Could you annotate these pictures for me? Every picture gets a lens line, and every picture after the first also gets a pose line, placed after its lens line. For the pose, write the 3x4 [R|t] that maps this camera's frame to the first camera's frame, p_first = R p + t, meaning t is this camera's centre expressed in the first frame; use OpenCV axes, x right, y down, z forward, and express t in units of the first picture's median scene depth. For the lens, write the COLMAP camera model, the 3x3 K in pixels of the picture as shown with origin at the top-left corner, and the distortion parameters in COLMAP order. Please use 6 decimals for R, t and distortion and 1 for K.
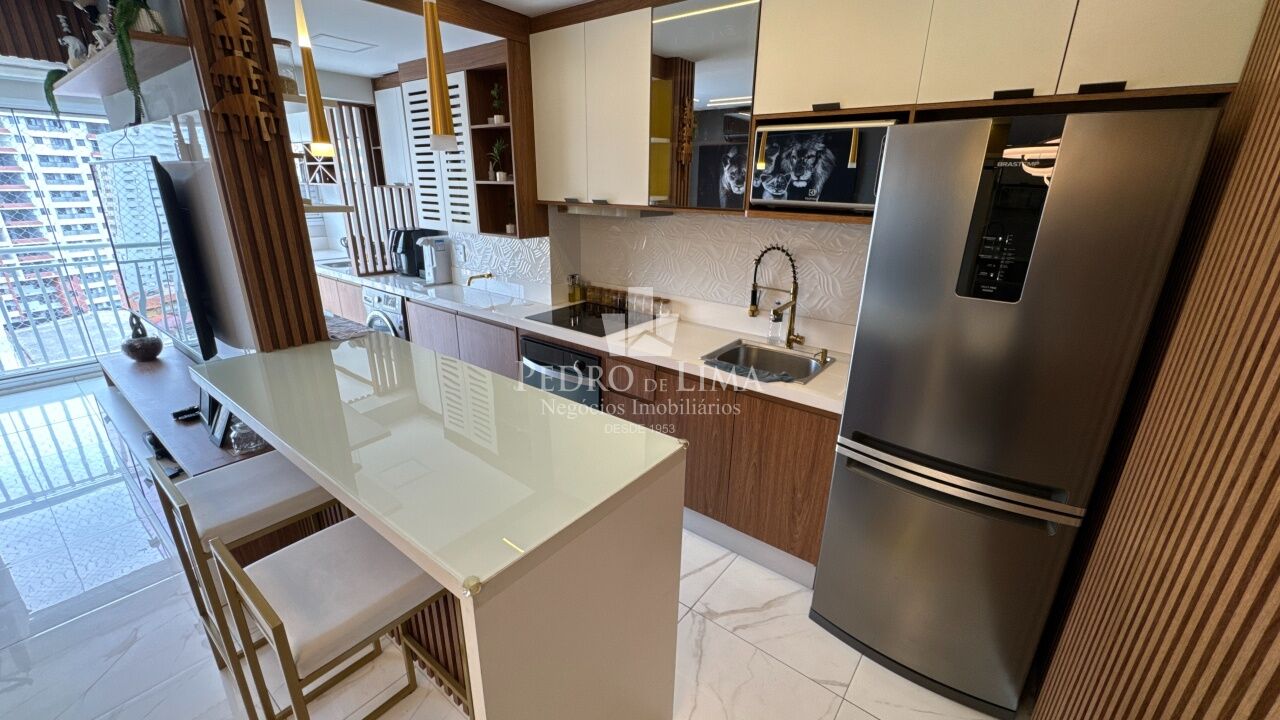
lens RADIAL K [[512.3, 0, 638.6], [0, 512.3, 358.3], [0, 0, 1]] dist [-0.001988, -0.000706]
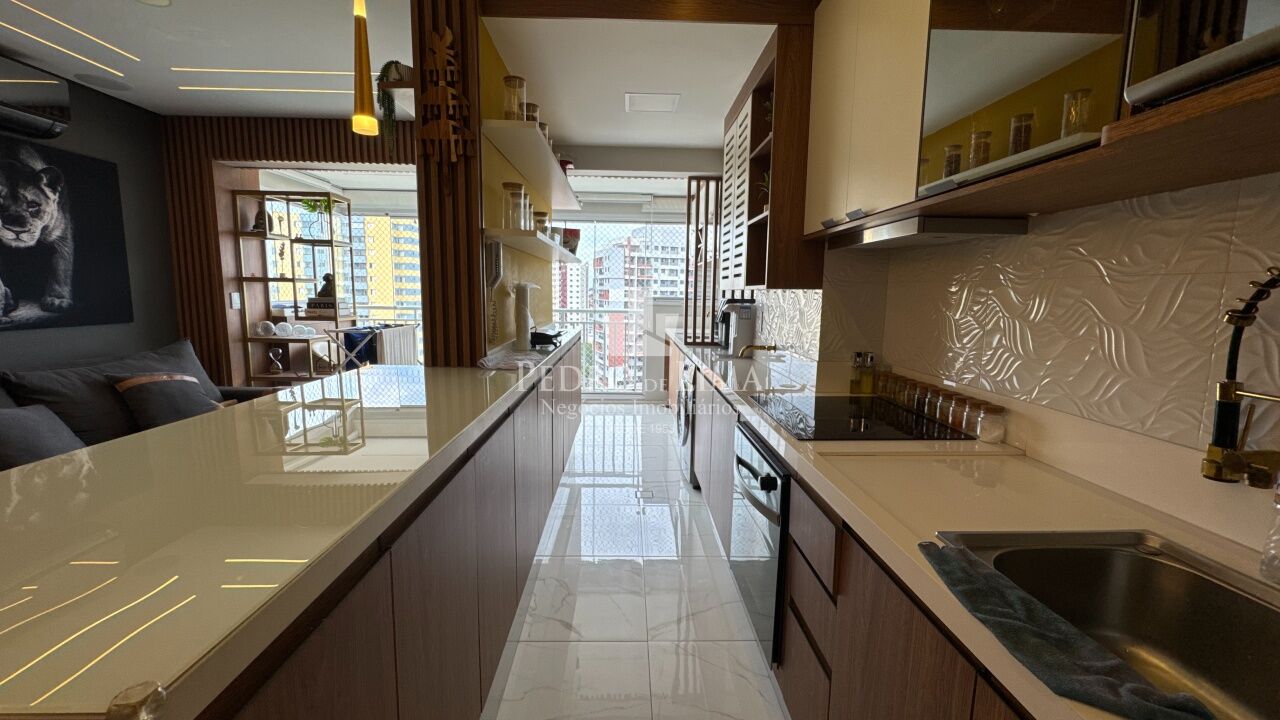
lens RADIAL K [[512.3, 0, 638.6], [0, 512.3, 358.3], [0, 0, 1]] dist [-0.001988, -0.000706]
pose [[0.637777, 0.094571, -0.764393, 0.292988], [-0.256175, 0.961978, -0.094725, -0.037968], [0.726371, 0.256232, 0.637754, 0.628816]]
